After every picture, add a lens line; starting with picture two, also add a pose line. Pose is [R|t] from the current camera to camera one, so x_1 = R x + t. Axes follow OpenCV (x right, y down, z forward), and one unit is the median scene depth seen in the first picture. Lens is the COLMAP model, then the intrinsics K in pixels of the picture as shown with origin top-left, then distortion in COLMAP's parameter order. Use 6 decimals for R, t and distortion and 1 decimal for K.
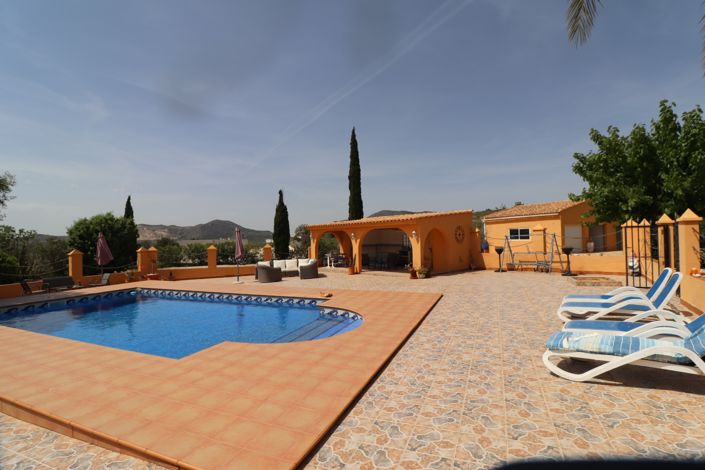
lens RADIAL K [[328.2, 0, 352.5], [0, 328.2, 235.0], [0, 0, 1]] dist [-0.001848, -0.016515]
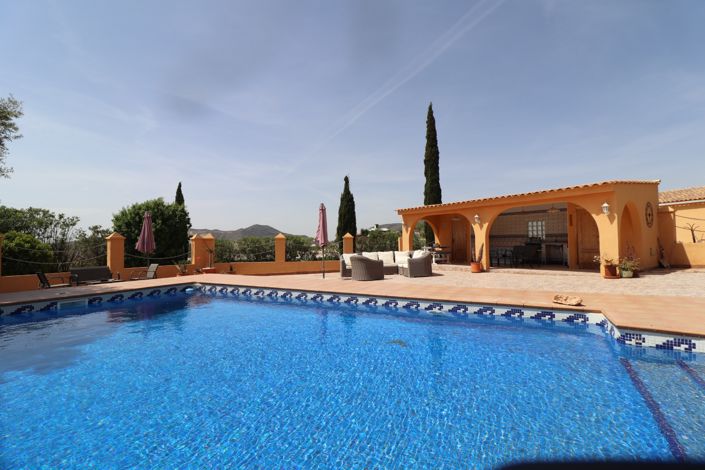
lens RADIAL K [[328.2, 0, 352.5], [0, 328.2, 235.0], [0, 0, 1]] dist [-0.001848, -0.016515]
pose [[0.994213, 0.006677, -0.107221, -0.190880], [-0.008269, 0.999862, -0.014408, 0.050717], [0.107110, 0.015211, 0.994131, 0.260852]]
